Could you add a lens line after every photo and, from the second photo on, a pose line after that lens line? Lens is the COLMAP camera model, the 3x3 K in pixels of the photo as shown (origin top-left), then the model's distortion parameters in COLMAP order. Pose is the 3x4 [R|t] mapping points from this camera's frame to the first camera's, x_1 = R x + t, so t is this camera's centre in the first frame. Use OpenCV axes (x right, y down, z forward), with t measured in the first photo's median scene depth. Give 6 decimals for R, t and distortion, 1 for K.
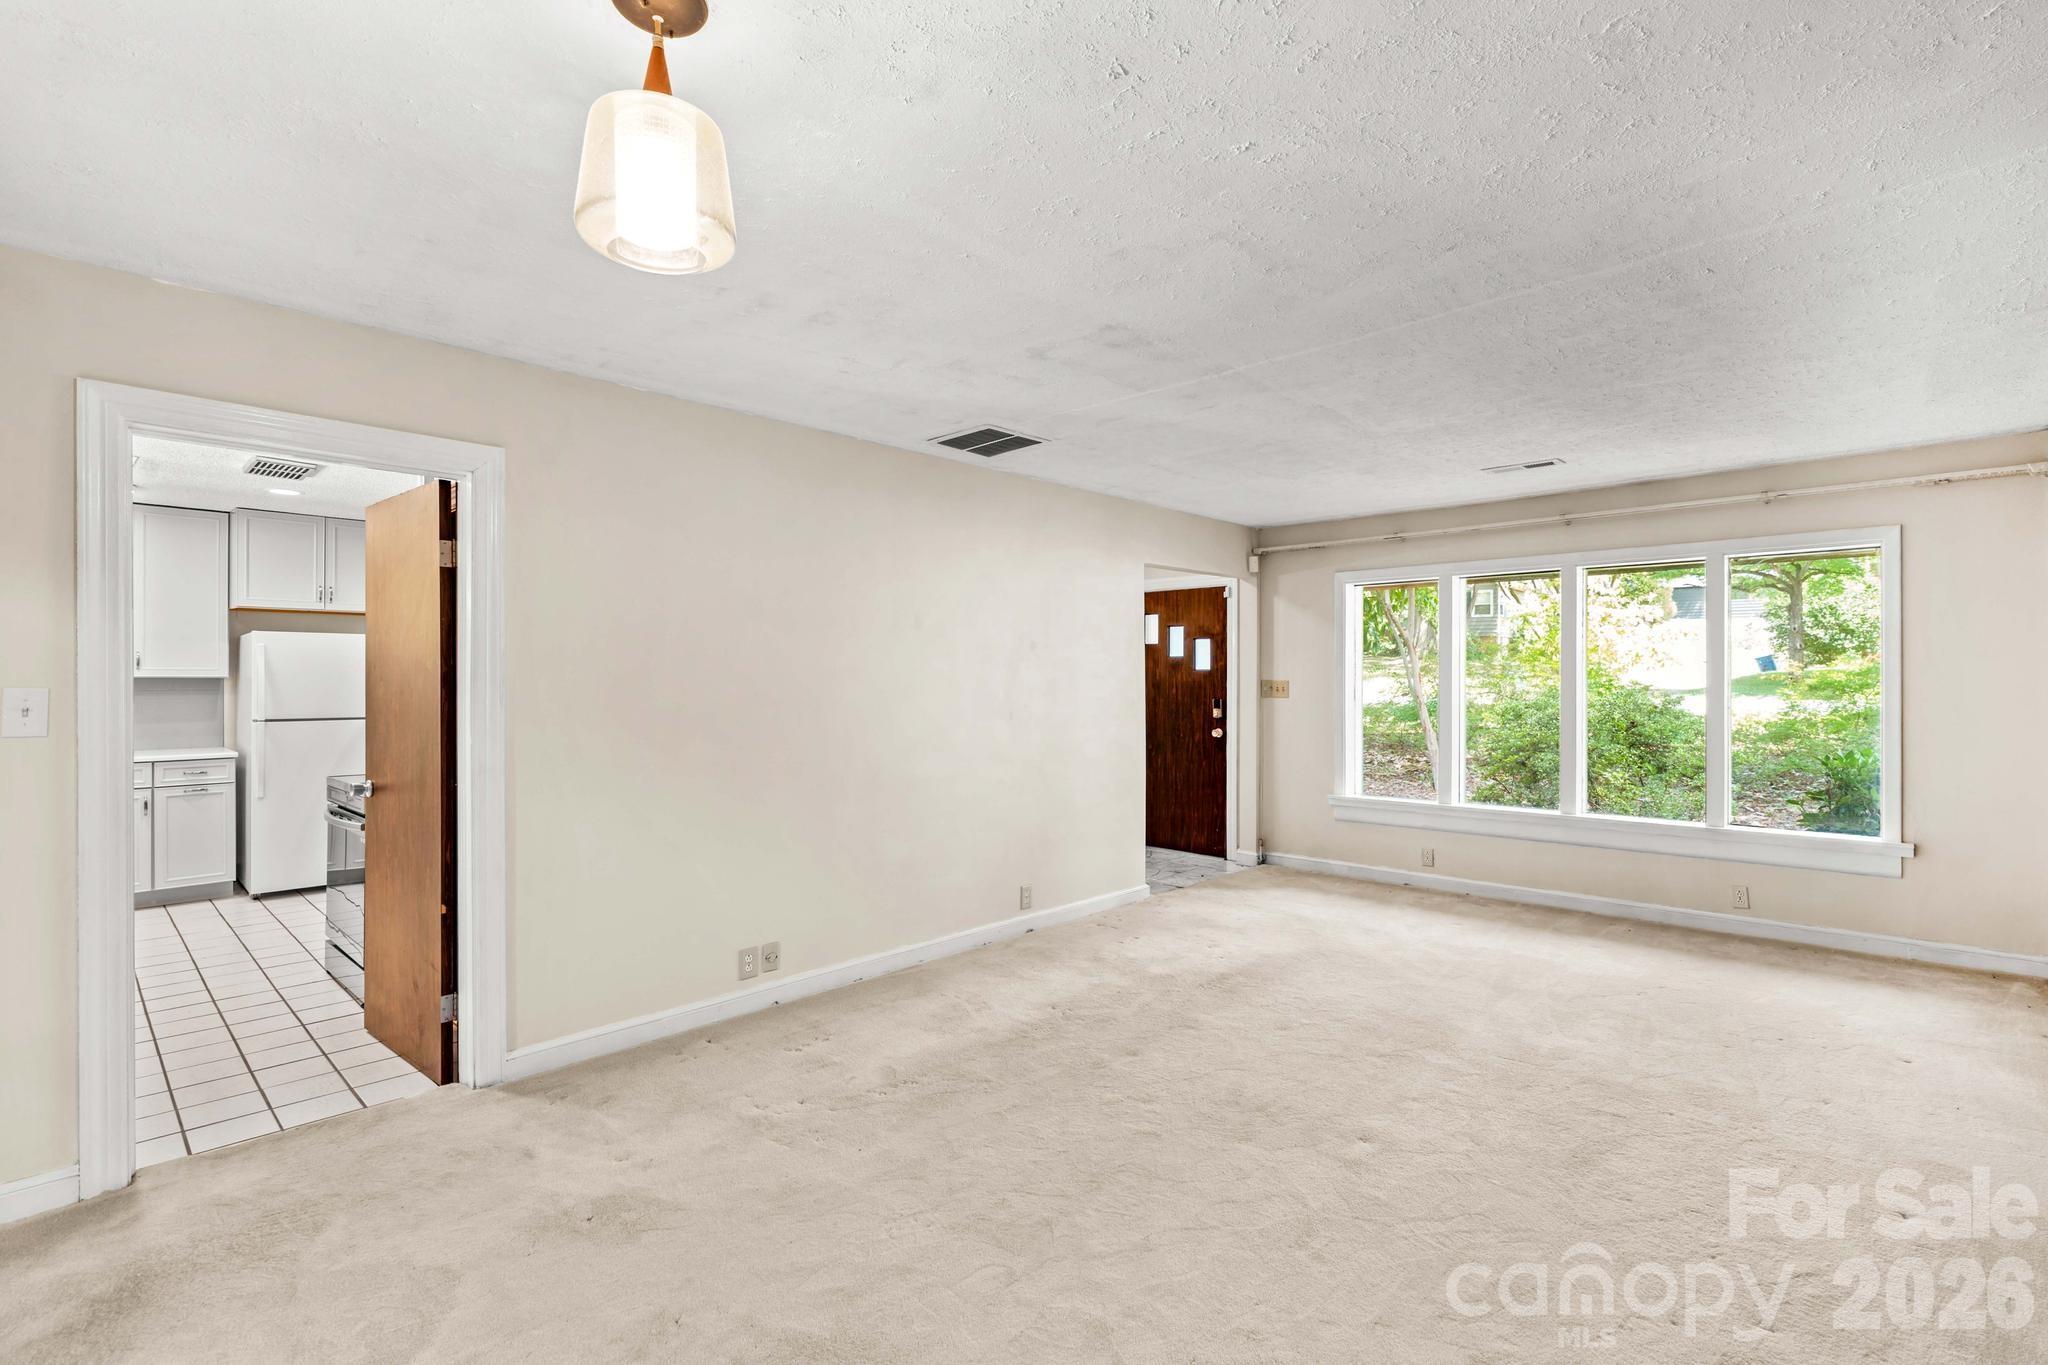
lens RADIAL K [[939.7, 0, 1011.7], [0, 939.7, 684.7], [0, 0, 1]] dist [0.004909, 0.001771]
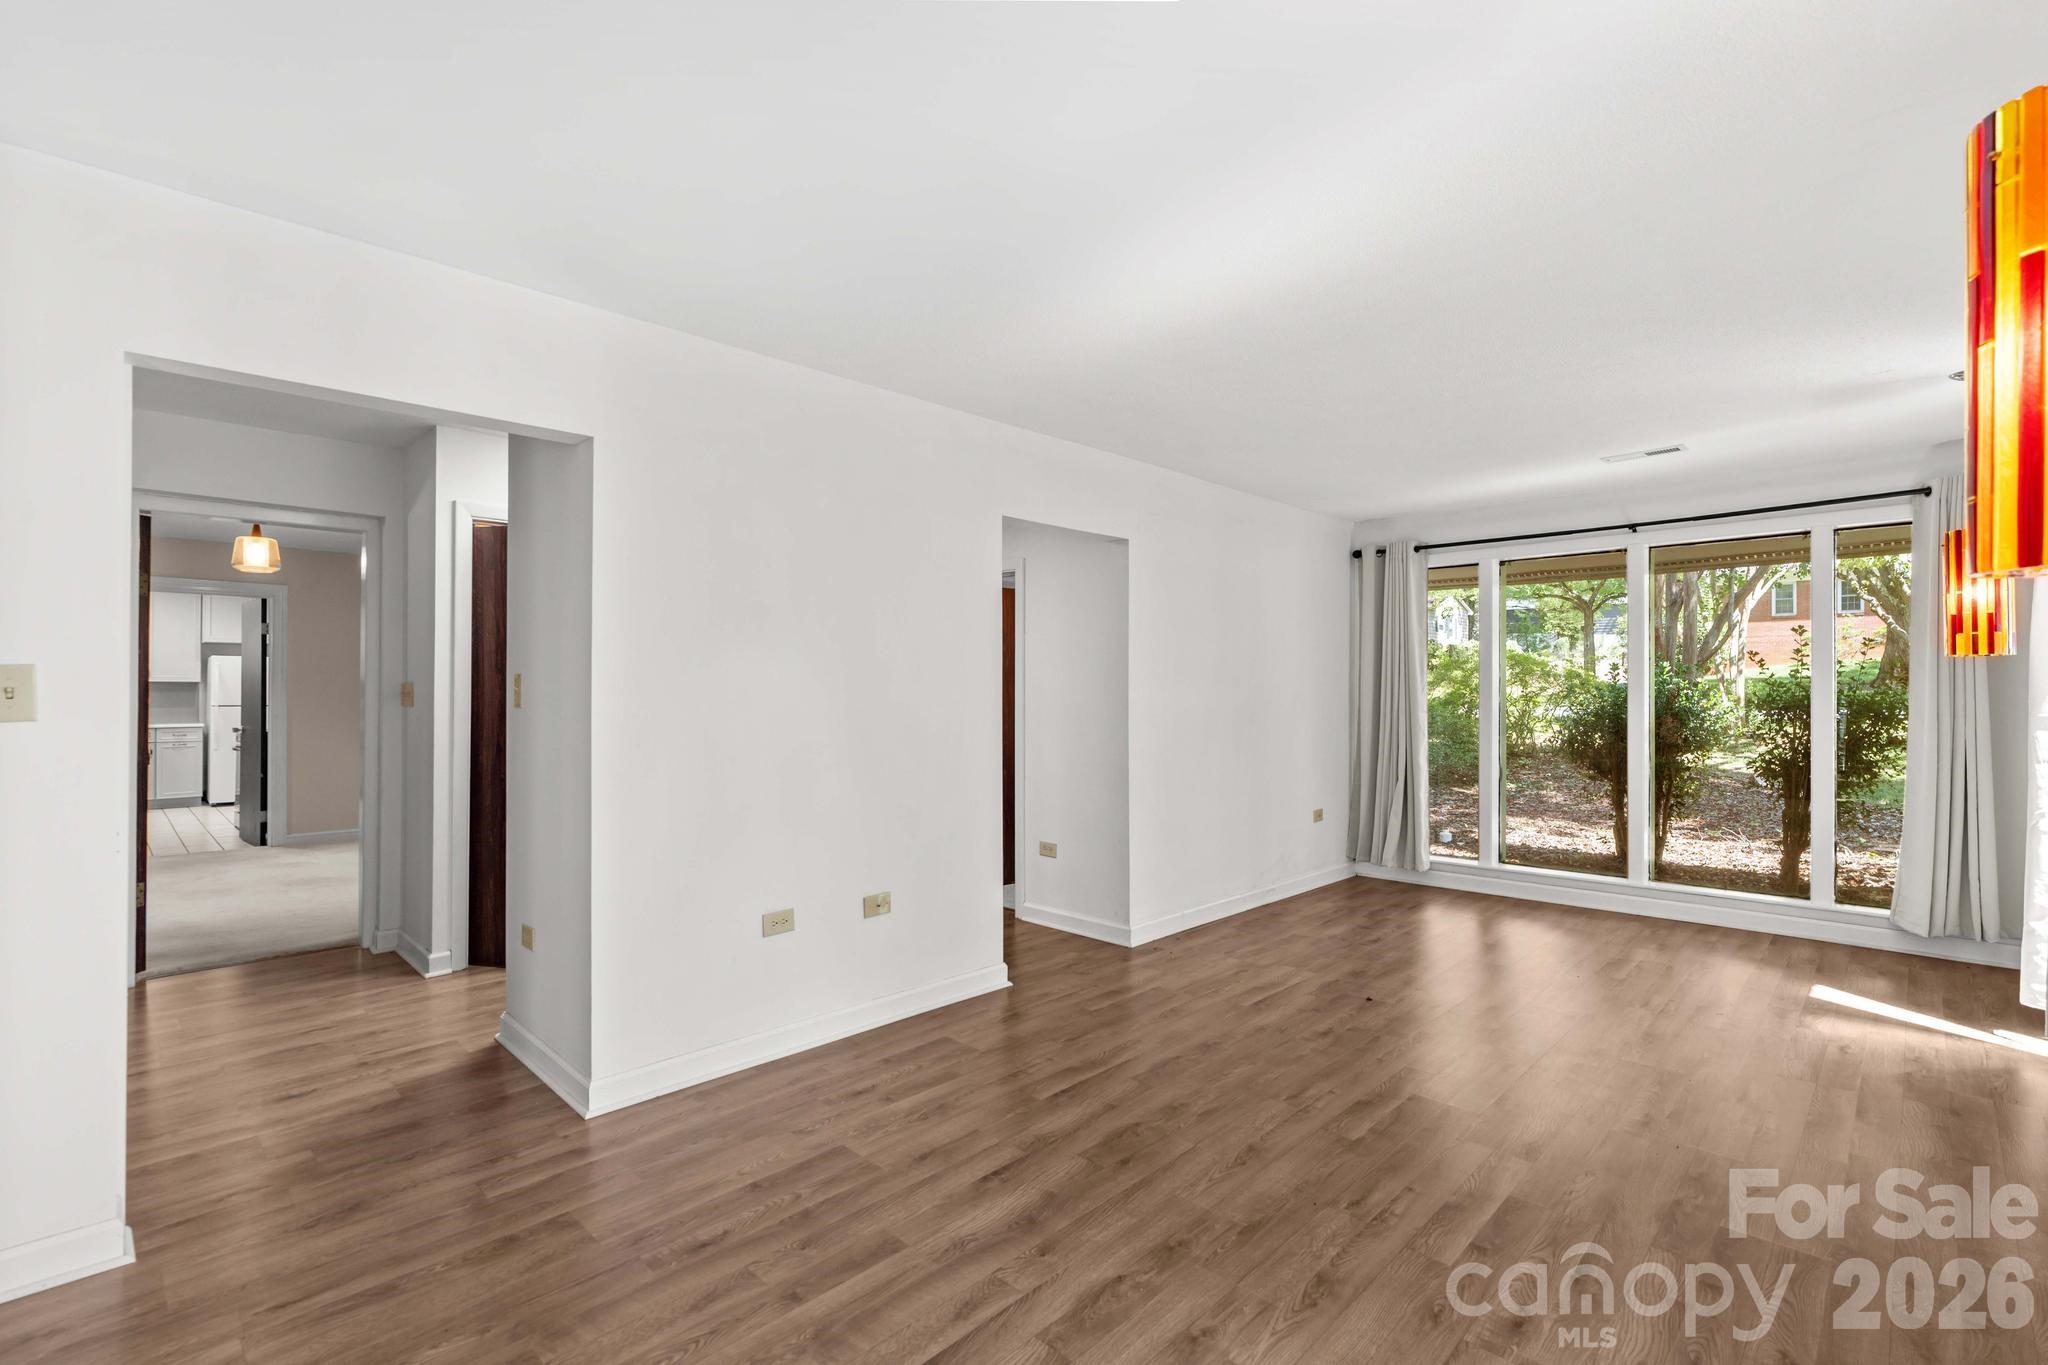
lens RADIAL K [[939.7, 0, 1021.8], [0, 939.7, 675.9], [0, 0, 1]] dist [0.004909, 0.001771]
pose [[0.999845, -0.003027, -0.017370, 0.706617], [0.002770, 0.999887, -0.014780, 0.011167], [0.017413, 0.014729, 0.999740, -0.707653]]
